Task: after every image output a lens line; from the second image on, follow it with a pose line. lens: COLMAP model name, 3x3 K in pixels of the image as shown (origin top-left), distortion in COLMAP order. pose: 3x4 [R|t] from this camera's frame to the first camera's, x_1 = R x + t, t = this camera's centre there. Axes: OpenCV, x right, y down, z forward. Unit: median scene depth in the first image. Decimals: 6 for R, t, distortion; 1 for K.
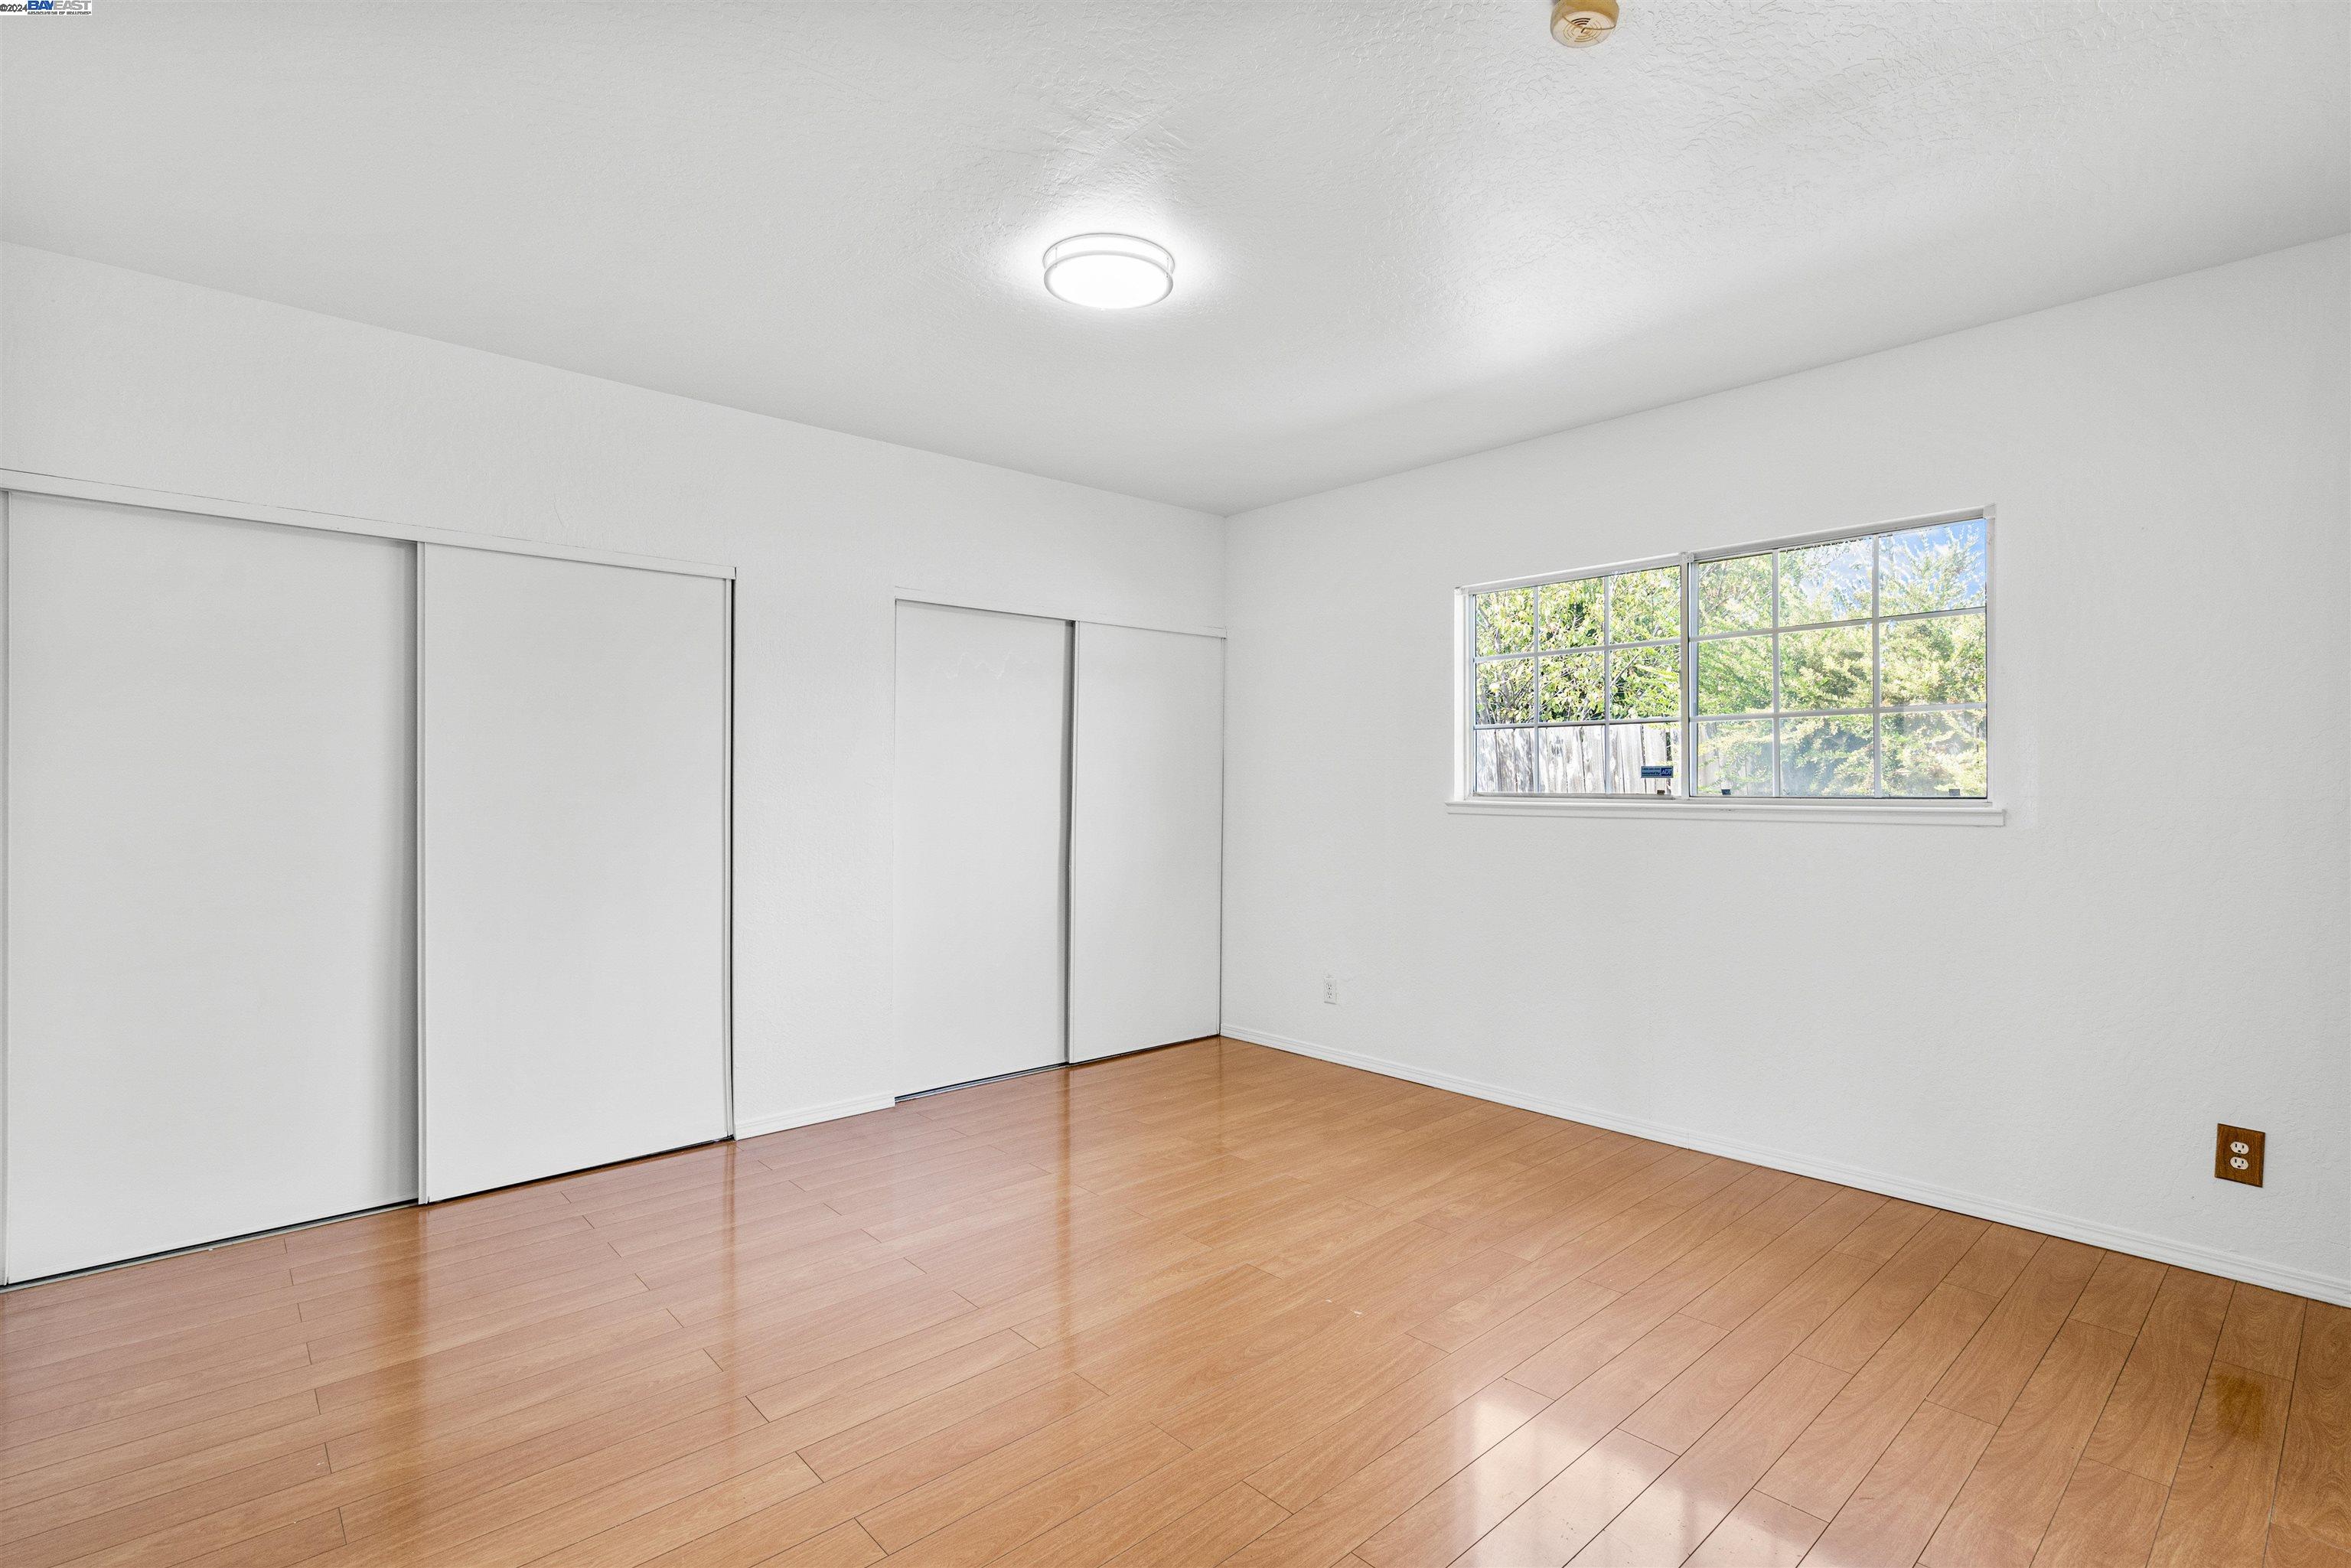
lens RADIAL K [[1080.3, 0, 1151.7], [0, 1080.3, 827.5], [0, 0, 1]] dist [-0.011254, 0.000264]
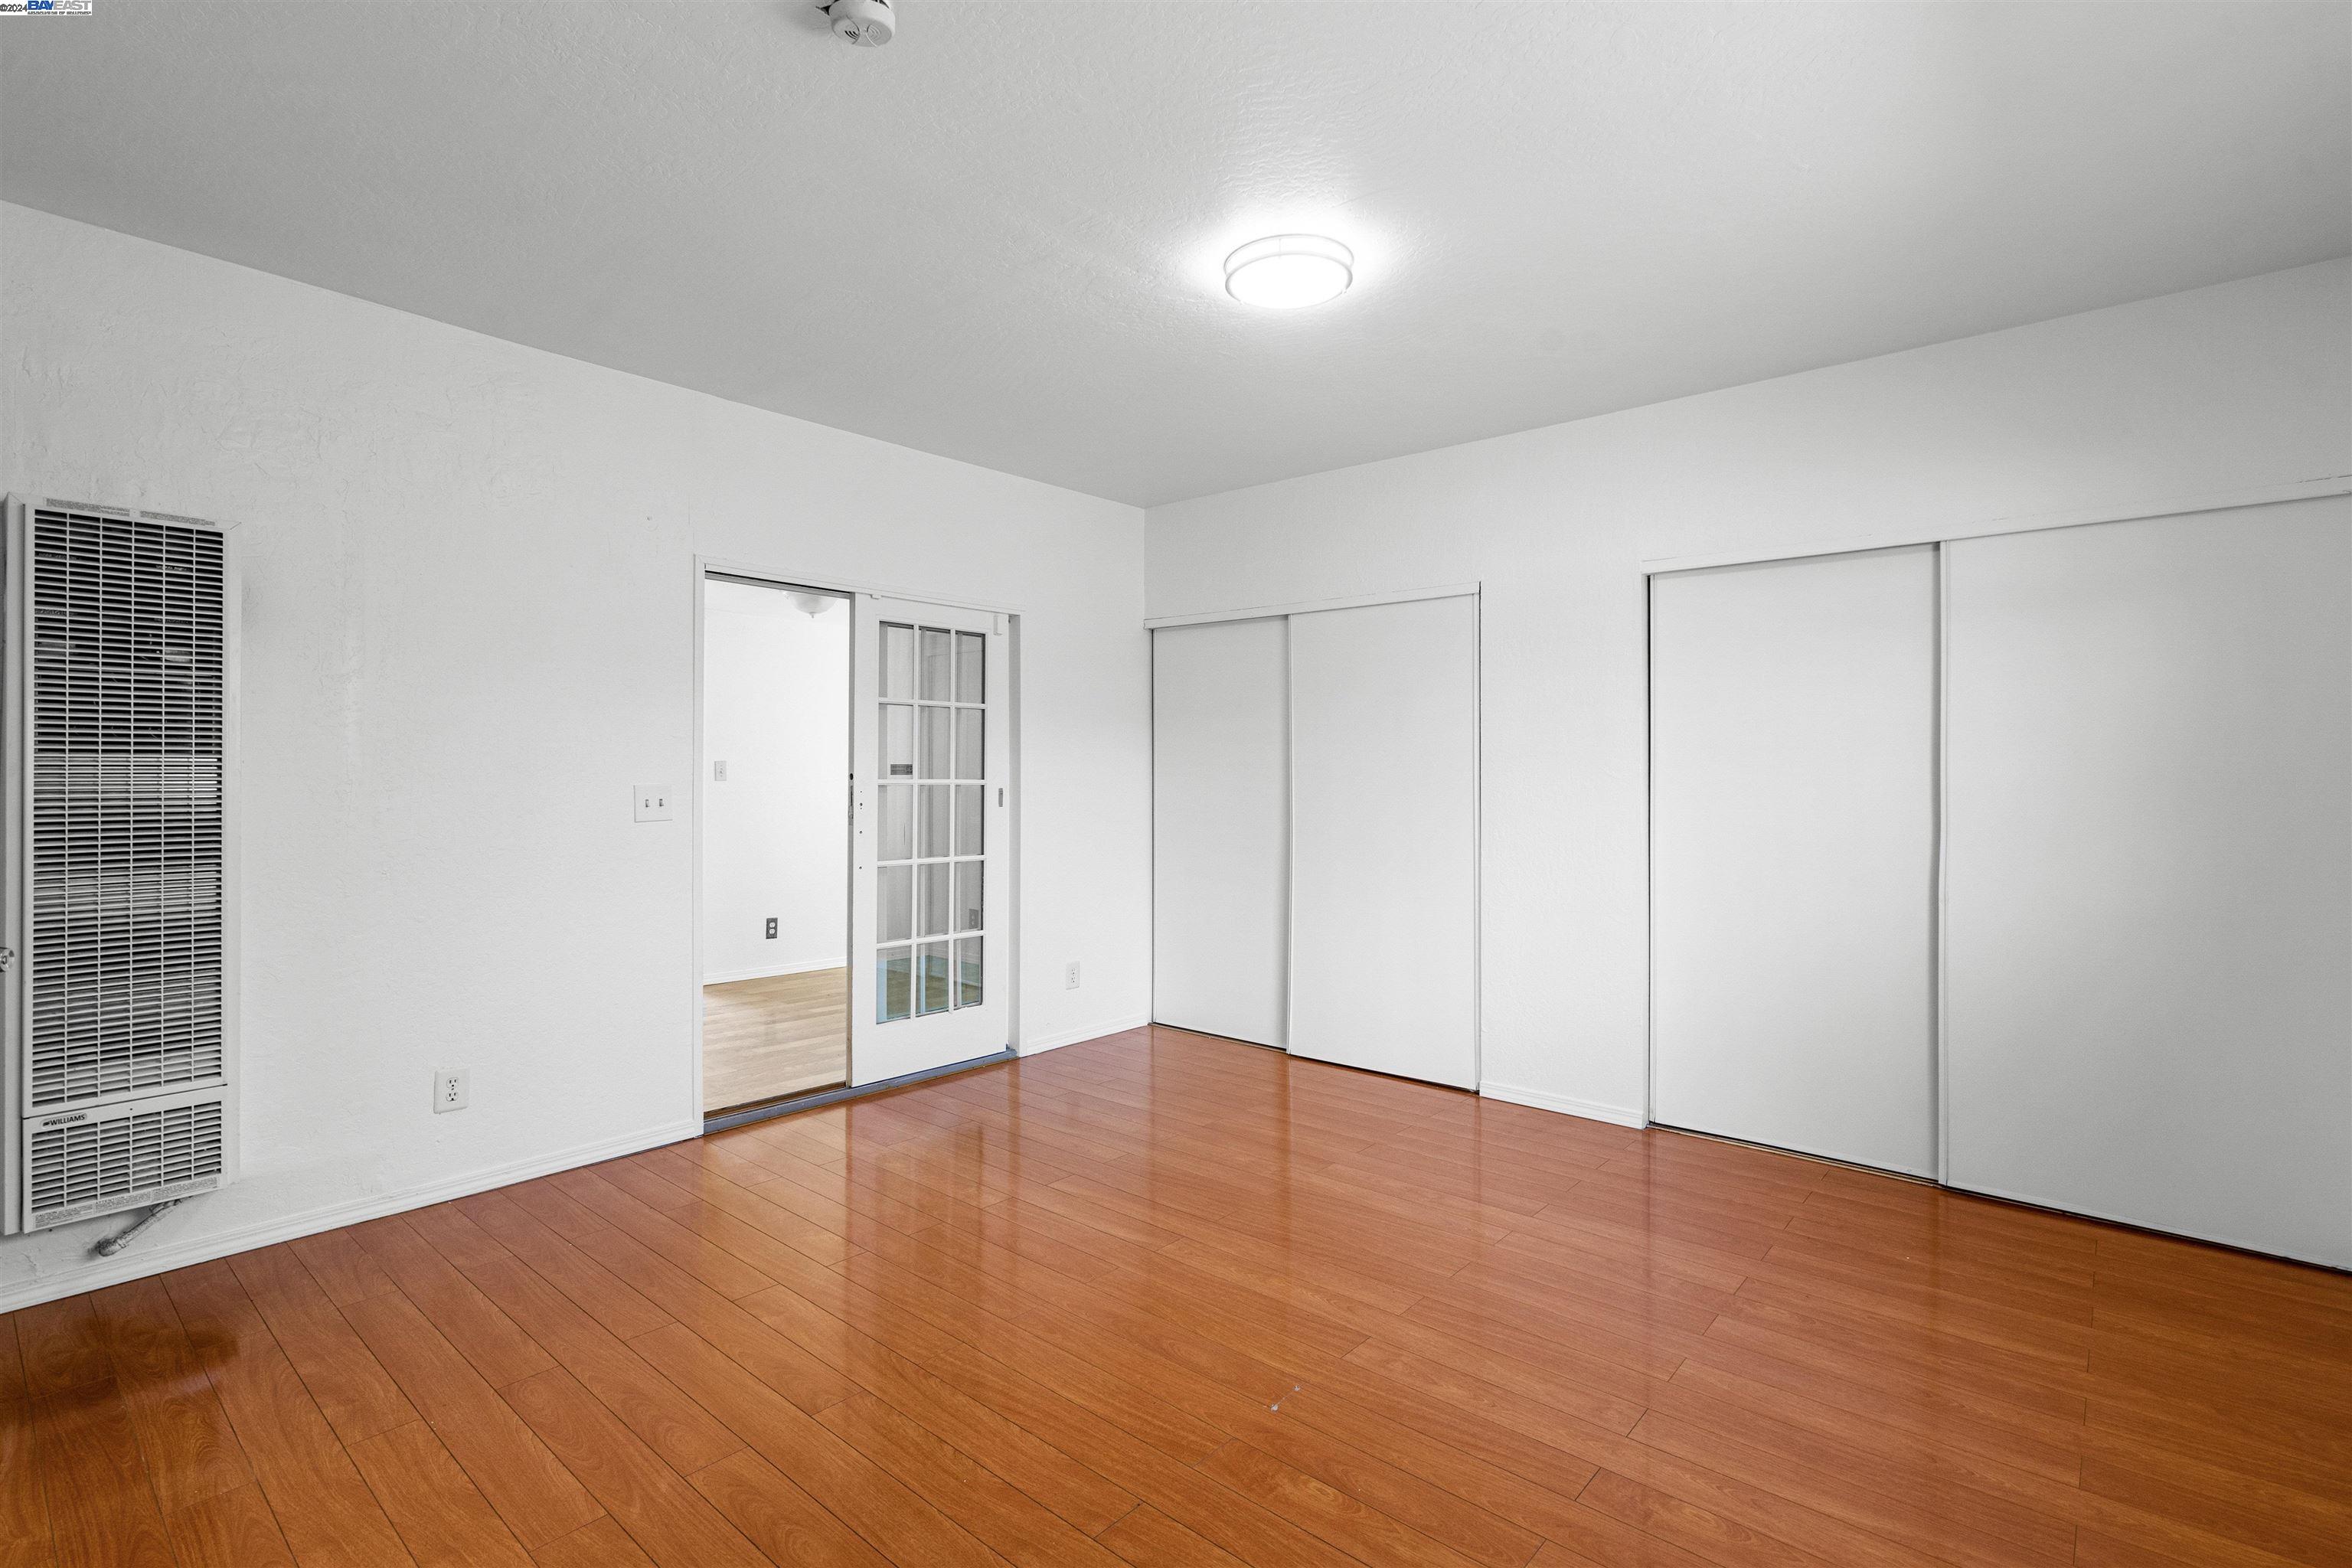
lens RADIAL K [[1078.7, 0, 1172.4], [0, 1078.7, 785.5], [0, 0, 1]] dist [-0.010433, 0.003795]
pose [[0.141971, 0.014333, -0.989767, 0.687927], [-0.040179, 0.999155, 0.008705, -0.026761], [0.989055, 0.038532, 0.142427, 0.535928]]
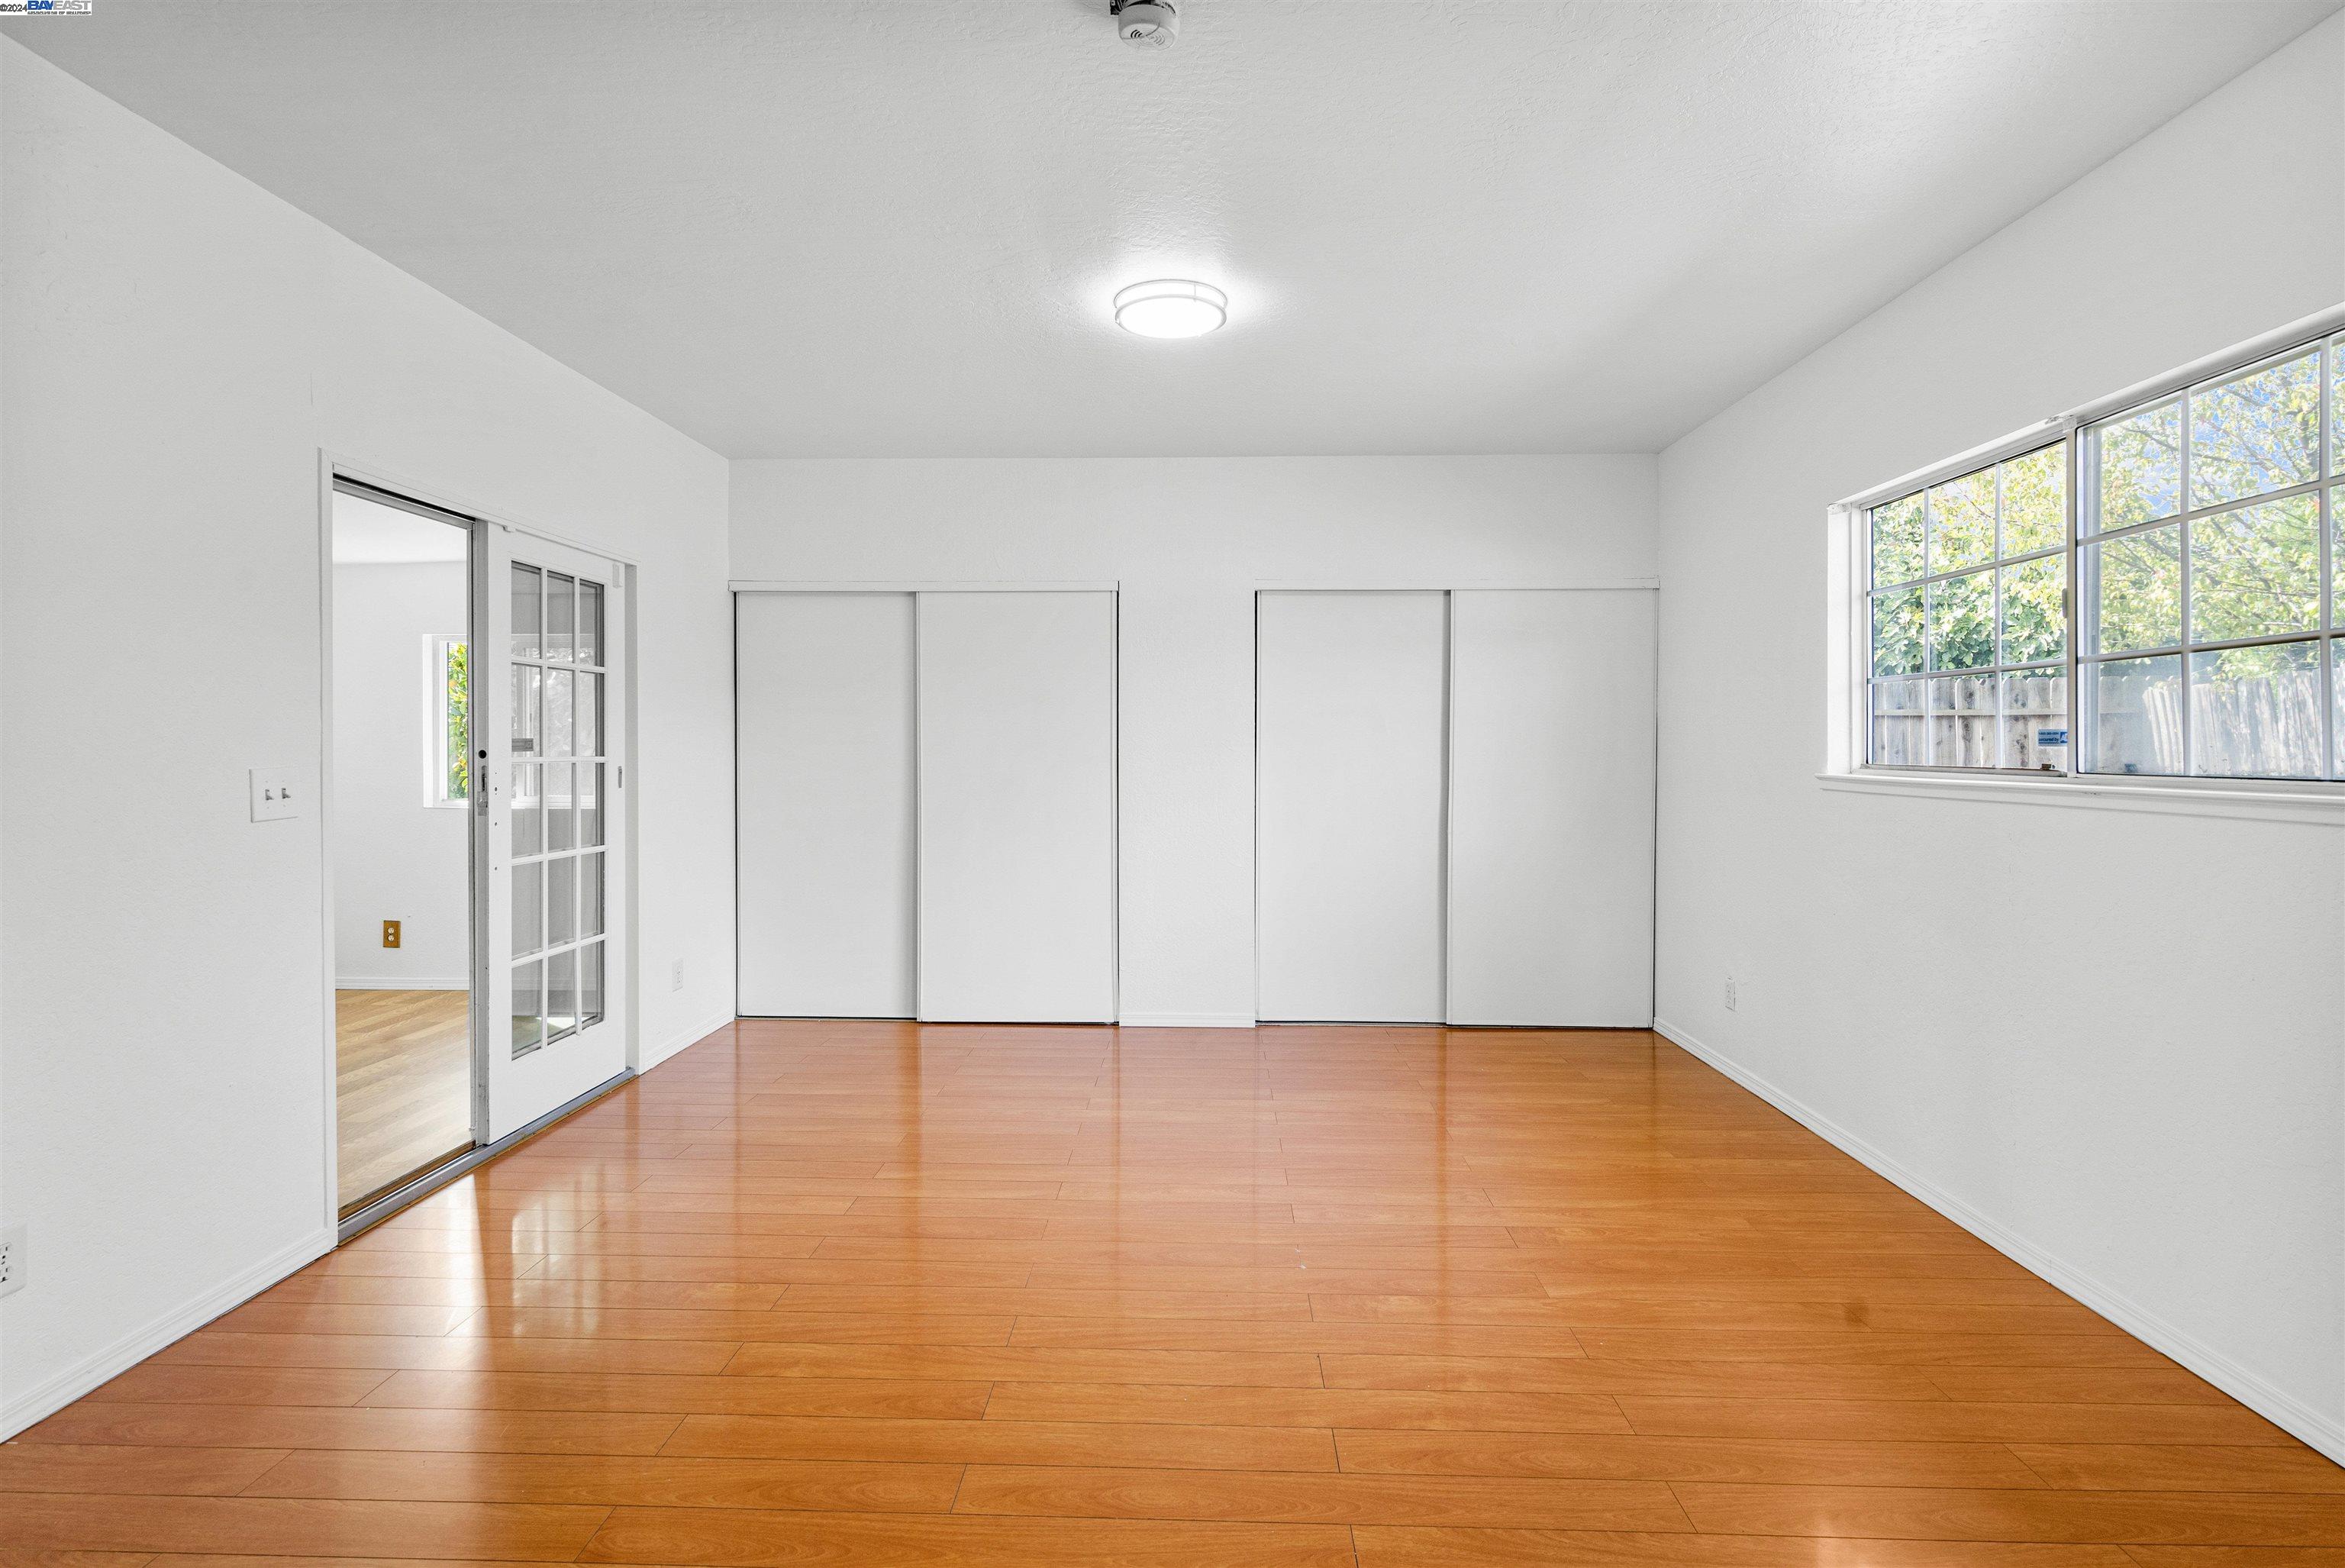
lens RADIAL K [[1067.5, 0, 1162.6], [0, 1067.5, 760.5], [0, 0, 1]] dist [-0.014856, -0.000237]
pose [[0.729033, 0.013255, -0.684350, 0.537915], [-0.028050, 0.999551, -0.010521, -0.014323], [0.683903, 0.026866, 0.729078, 0.102835]]
